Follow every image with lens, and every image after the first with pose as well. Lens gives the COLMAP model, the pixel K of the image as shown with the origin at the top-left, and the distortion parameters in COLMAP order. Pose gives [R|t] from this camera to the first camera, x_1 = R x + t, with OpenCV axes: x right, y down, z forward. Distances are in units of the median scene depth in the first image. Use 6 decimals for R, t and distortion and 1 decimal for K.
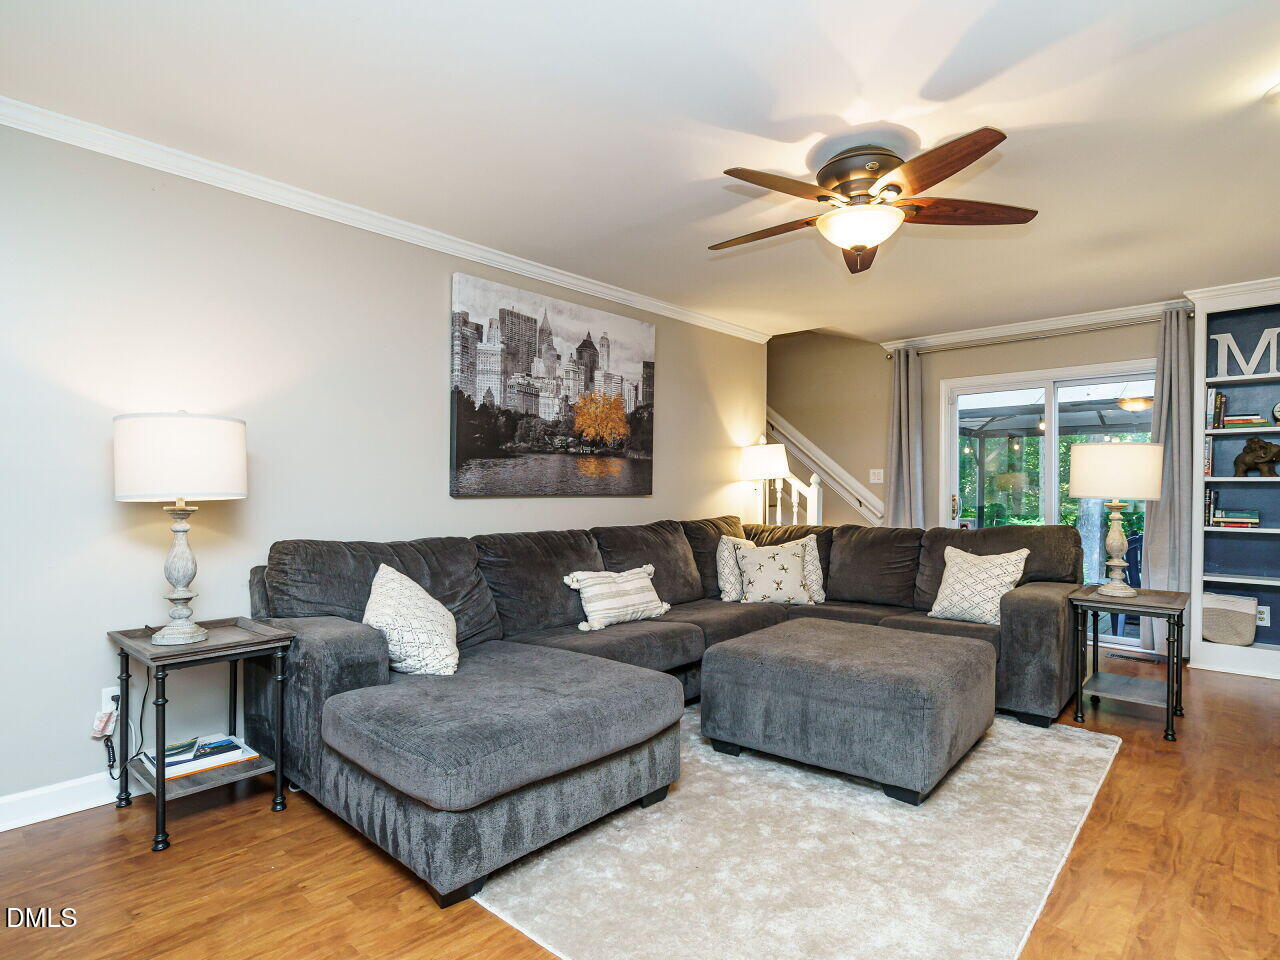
lens RADIAL K [[684.6, 0, 640.0], [0, 684.6, 480.0], [0, 0, 1]] dist [0.001097, 0.000440]
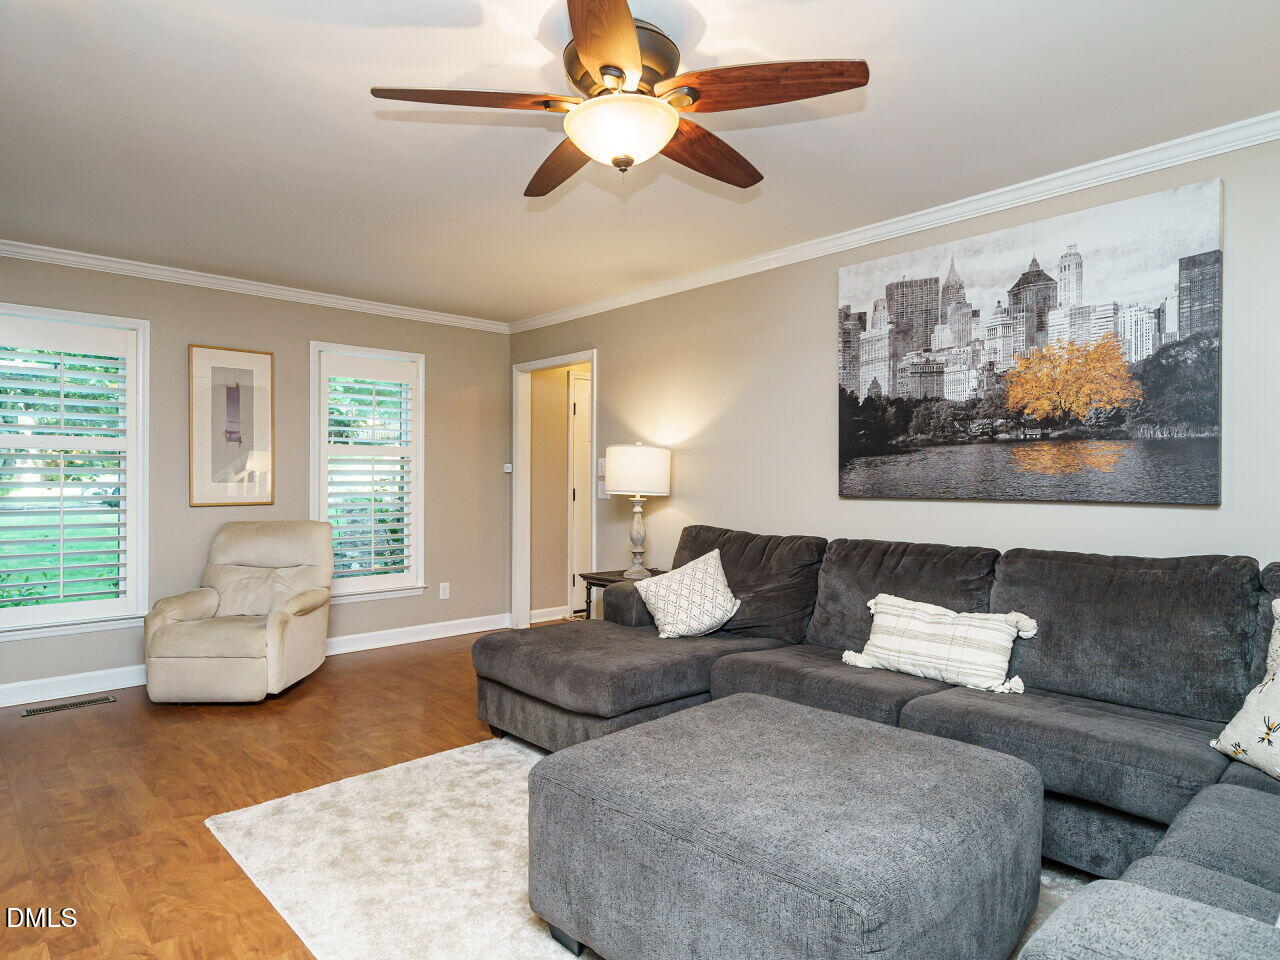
lens RADIAL K [[737.1, 0, 640.0], [0, 737.1, 480.0], [0, 0, 1]] dist [-0.000832, 0.001967]
pose [[-0.069327, -0.003576, -0.997588, 0.725061], [0.011392, 0.999926, -0.004376, 0.000659], [0.997529, -0.011668, -0.069281, 0.710617]]
